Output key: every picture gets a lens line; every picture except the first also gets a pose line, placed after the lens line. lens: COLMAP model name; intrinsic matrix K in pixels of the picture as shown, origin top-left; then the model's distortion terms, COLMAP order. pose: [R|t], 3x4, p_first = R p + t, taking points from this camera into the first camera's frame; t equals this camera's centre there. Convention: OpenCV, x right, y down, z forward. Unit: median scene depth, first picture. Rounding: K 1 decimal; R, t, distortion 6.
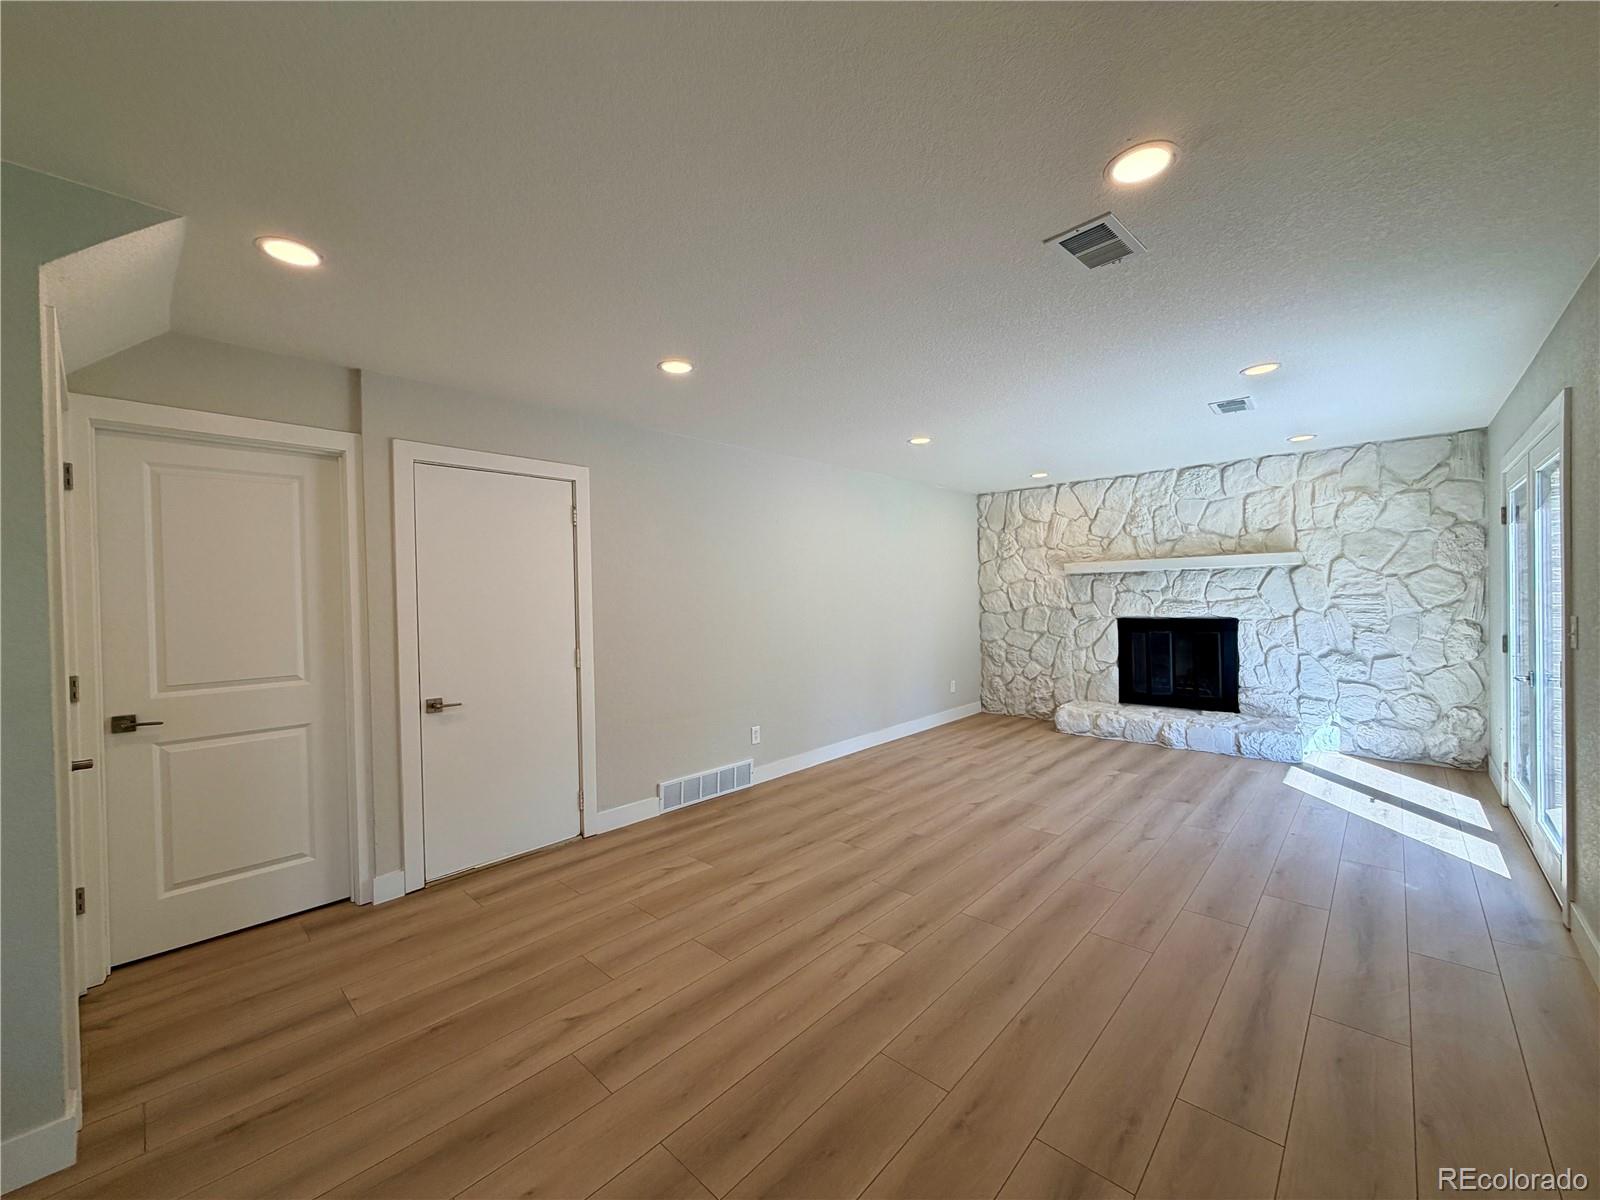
lens RADIAL K [[635.9, 0, 796.0], [0, 635.9, 601.7], [0, 0, 1]] dist [-0.001170, 0.000255]
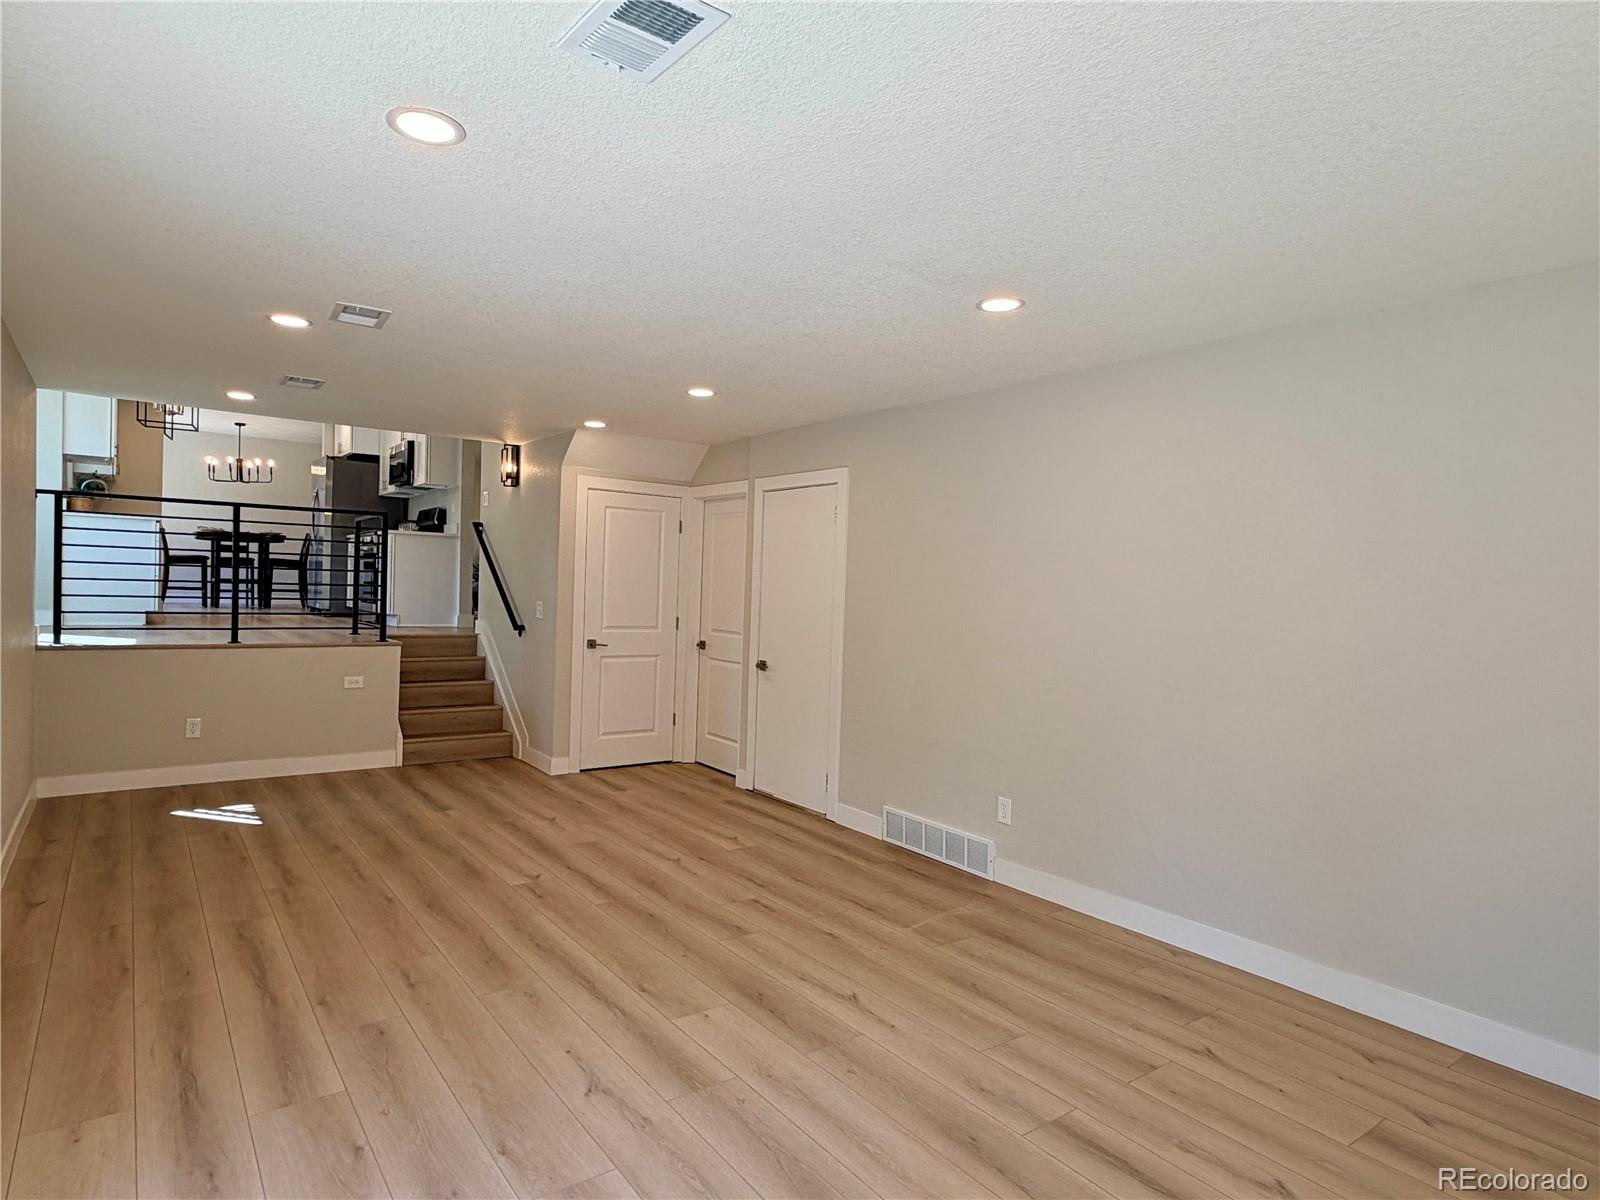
lens RADIAL K [[916.7, 0, 797.3], [0, 916.7, 602.4], [0, 0, 1]] dist [0.001814, 0.000732]
pose [[-0.184796, 0.031530, -0.982271, 0.824515], [-0.041424, 0.998347, 0.039839, -0.034052], [0.981904, 0.048052, -0.183184, 0.856193]]
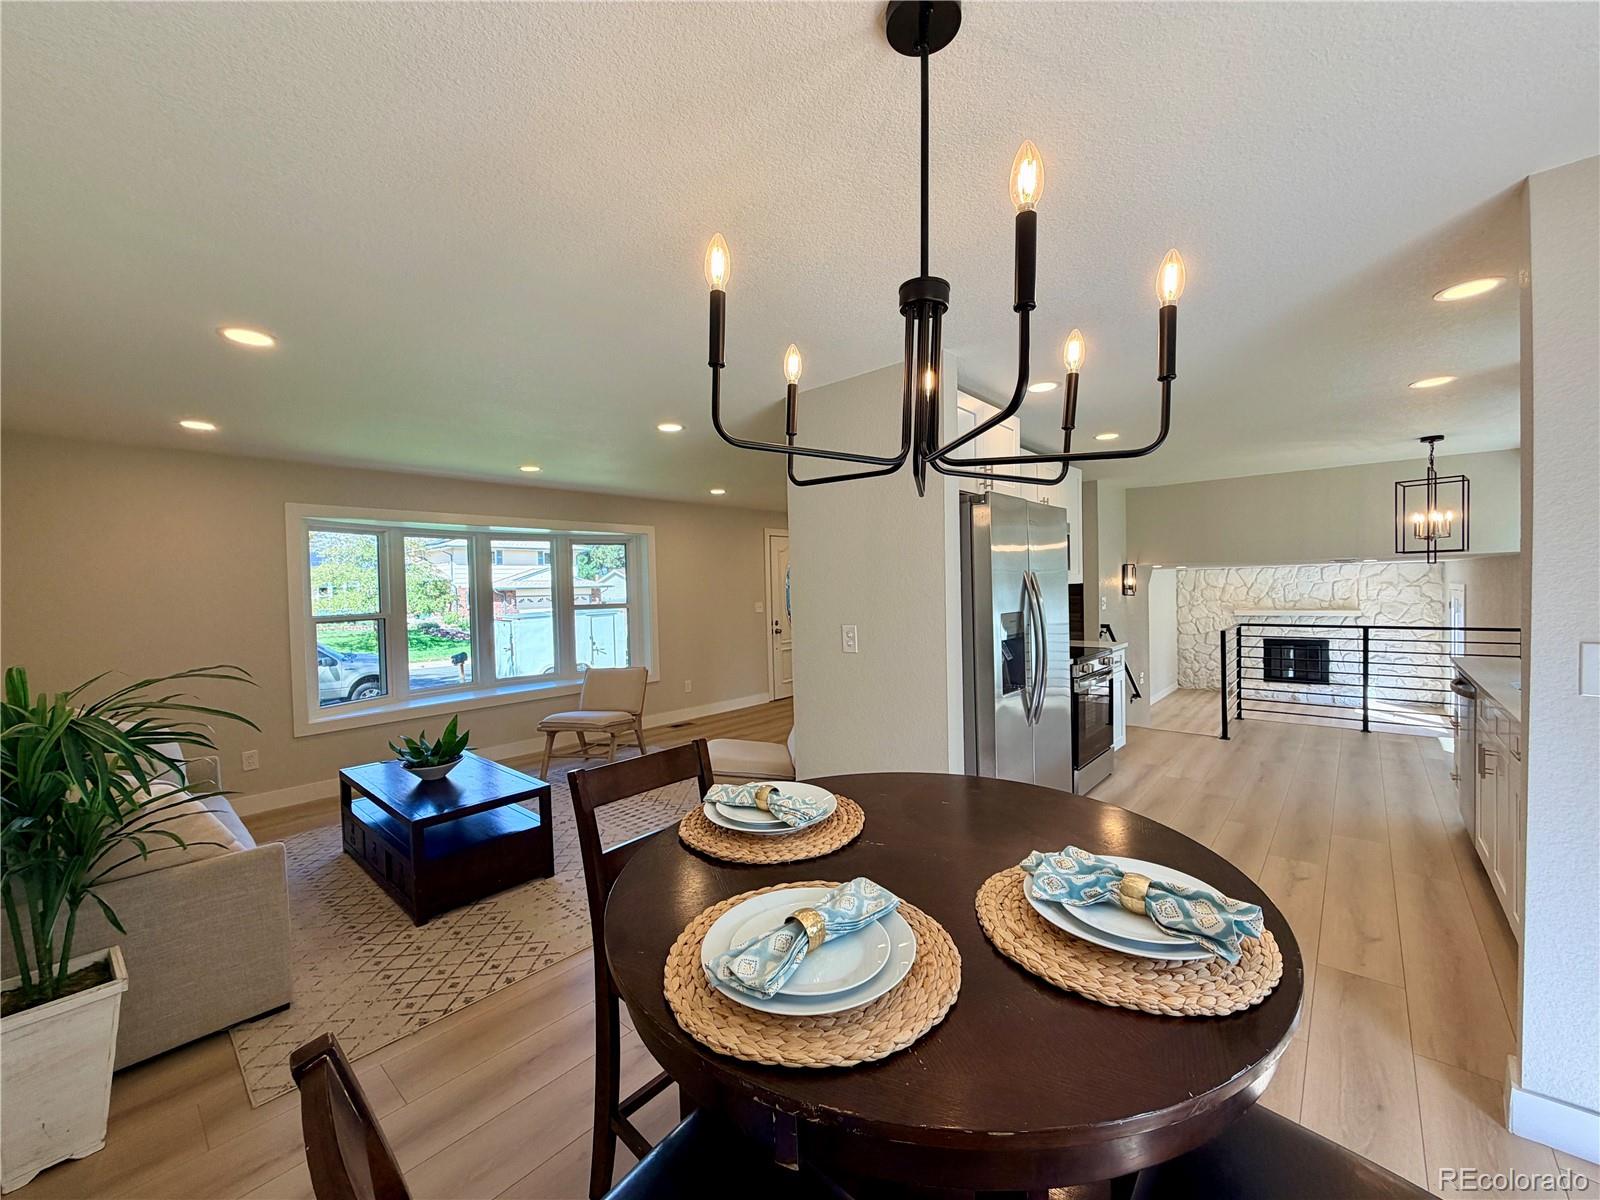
lens RADIAL K [[635.9, 0, 796.0], [0, 635.9, 601.7], [0, 0, 1]] dist [-0.001170, 0.000255]
pose [[0.999642, -0.005741, 0.026121, -1.194837], [0.005440, 0.999918, 0.011583, -0.143768], [-0.026186, -0.011437, 0.999592, -1.120725]]
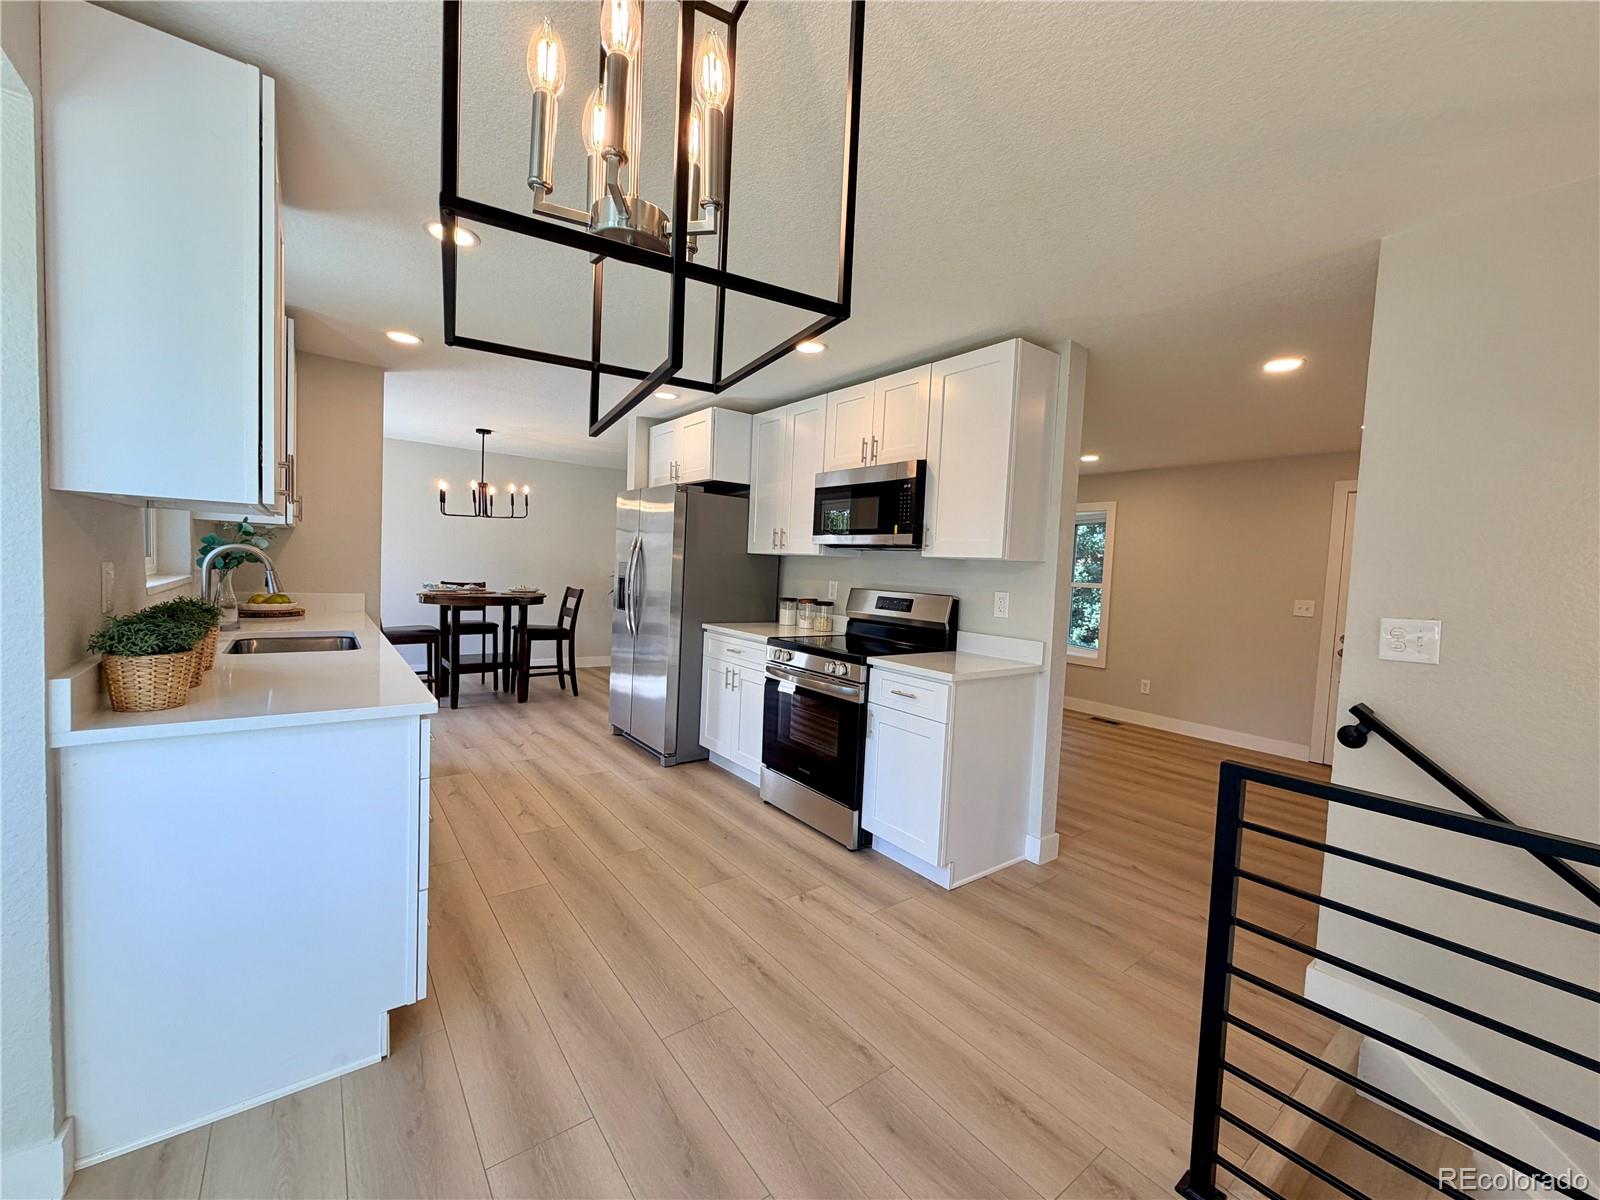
lens RADIAL K [[635.9, 0, 796.0], [0, 635.9, 601.7], [0, 0, 1]] dist [-0.001170, 0.000255]
pose [[-0.168062, 0.065826, -0.983576, -0.183142], [-0.056377, 0.995493, 0.076257, -0.153280], [0.984163, 0.068267, -0.163593, -0.221106]]
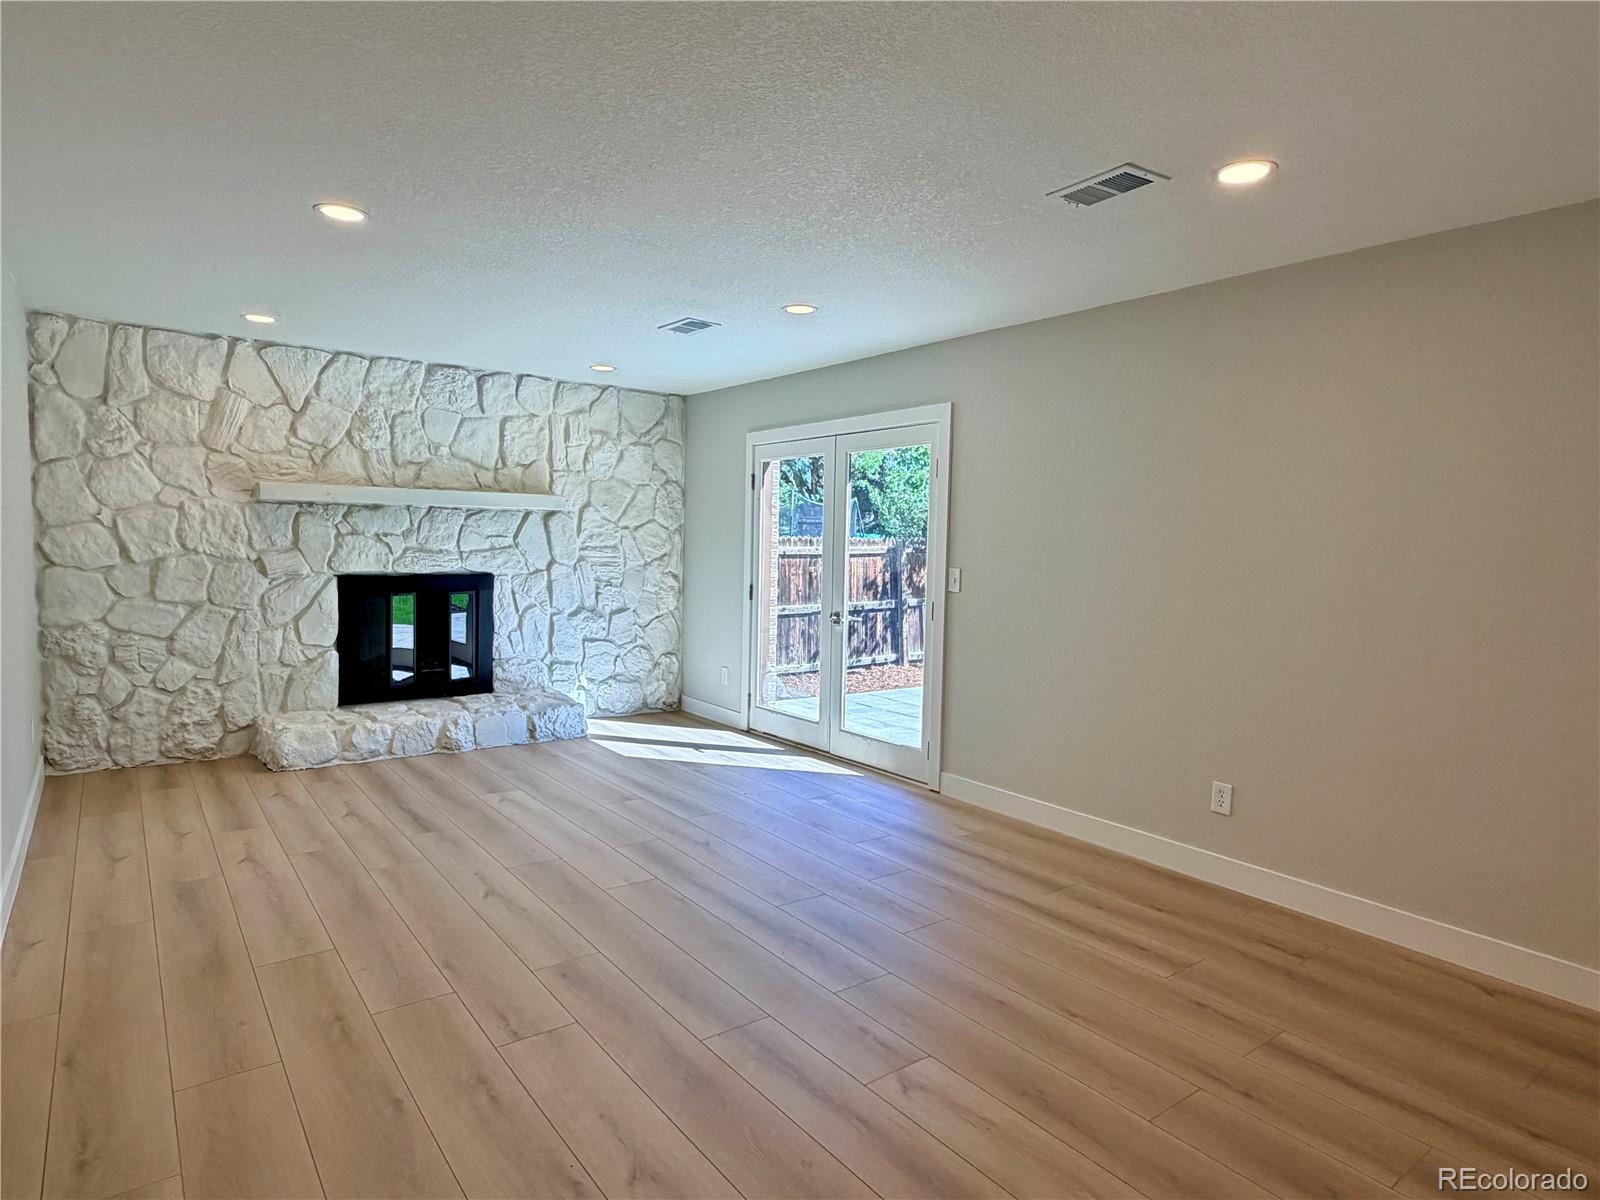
lens RADIAL K [[916.7, 0, 797.3], [0, 916.7, 602.4], [0, 0, 1]] dist [0.001814, 0.000732]
pose [[0.174188, -0.041425, 0.983841, -0.386127], [-0.015323, 0.998880, 0.044771, 0.005764], [-0.984593, -0.022874, 0.173358, 0.460494]]
